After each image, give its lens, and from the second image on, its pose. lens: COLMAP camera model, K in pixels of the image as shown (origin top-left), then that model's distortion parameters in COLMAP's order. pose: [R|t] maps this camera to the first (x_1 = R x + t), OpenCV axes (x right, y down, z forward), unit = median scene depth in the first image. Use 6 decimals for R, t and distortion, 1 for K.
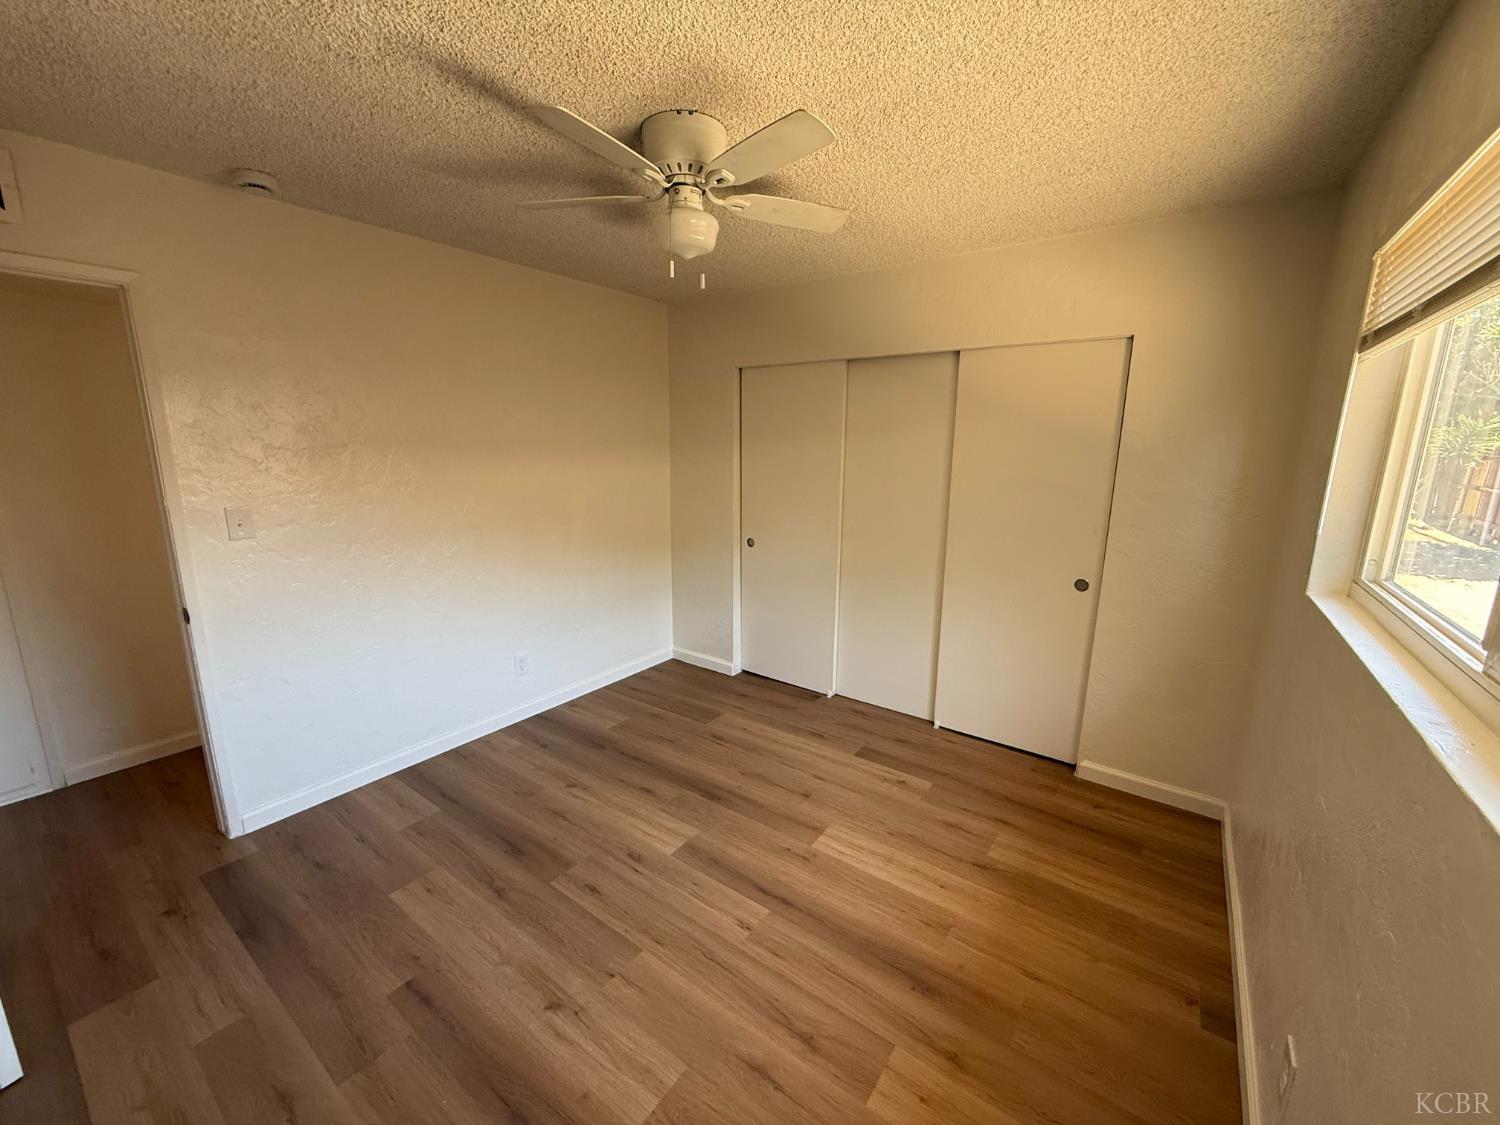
lens RADIAL K [[597.8, 0, 750.0], [0, 597.8, 562.5], [0, 0, 1]] dist [-0.002394, 0.000118]
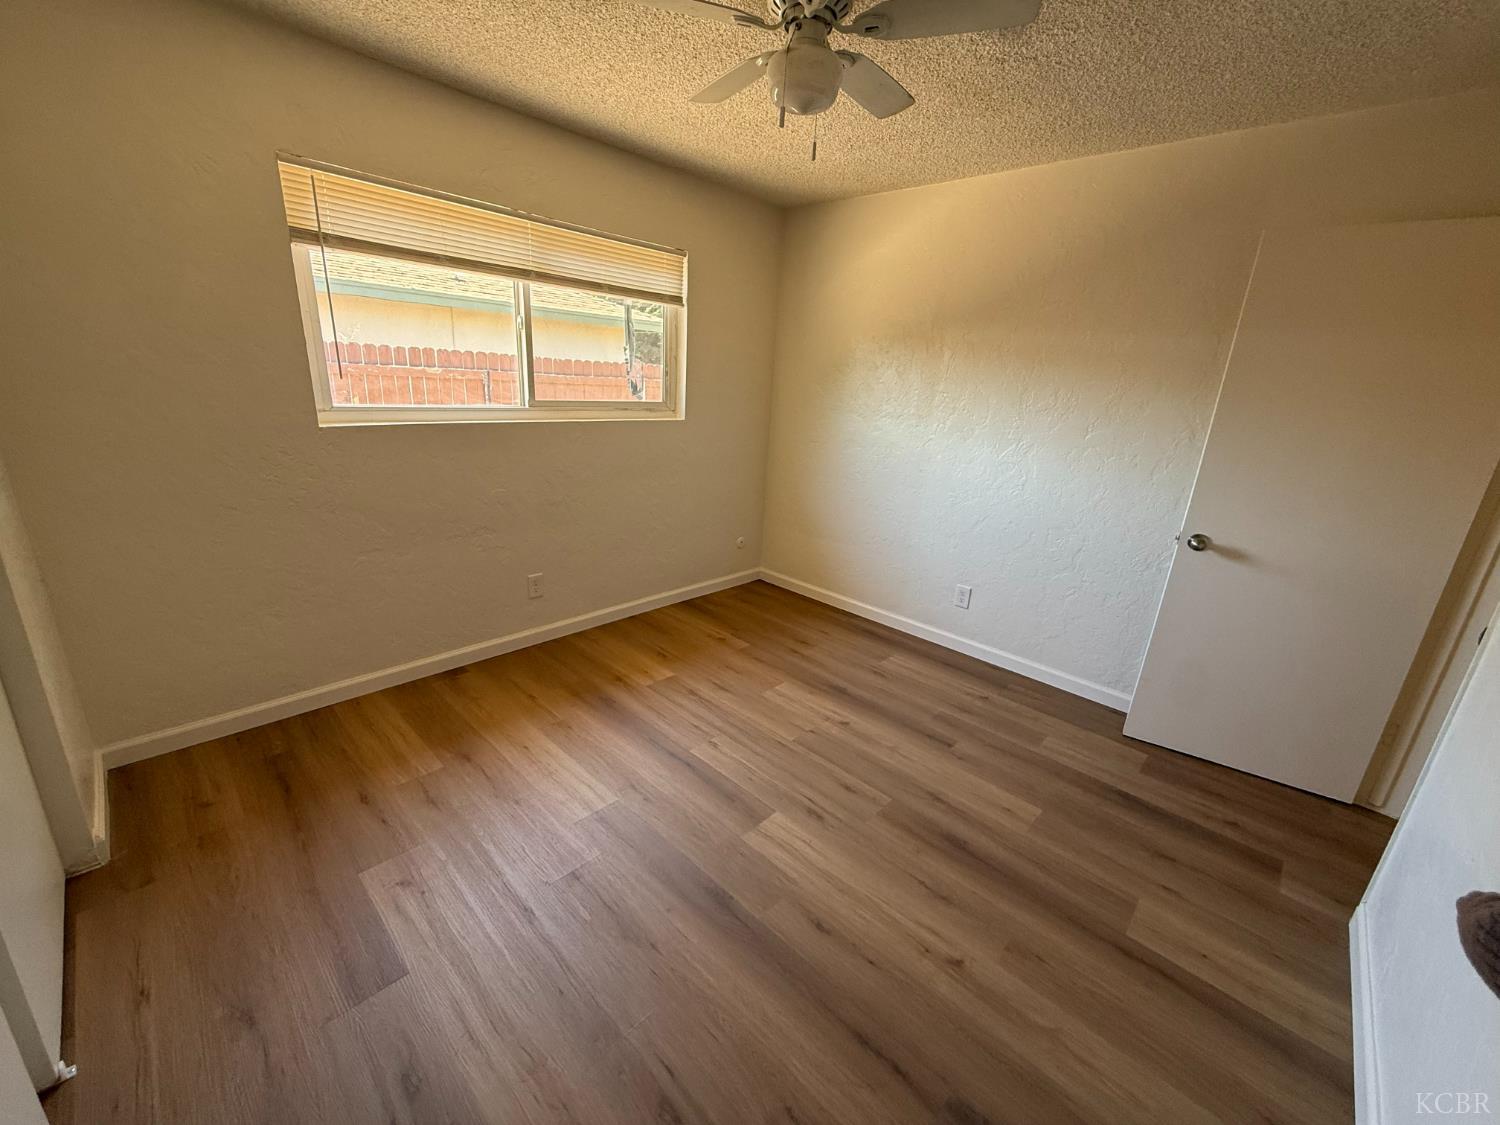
lens RADIAL K [[597.8, 0, 750.0], [0, 597.8, 562.5], [0, 0, 1]] dist [-0.002394, 0.000118]
pose [[-0.988572, -0.105329, 0.107844, -0.159931], [-0.040067, 0.873258, 0.485608, -0.289357], [-0.145324, 0.475738, -0.867499, 1.688927]]
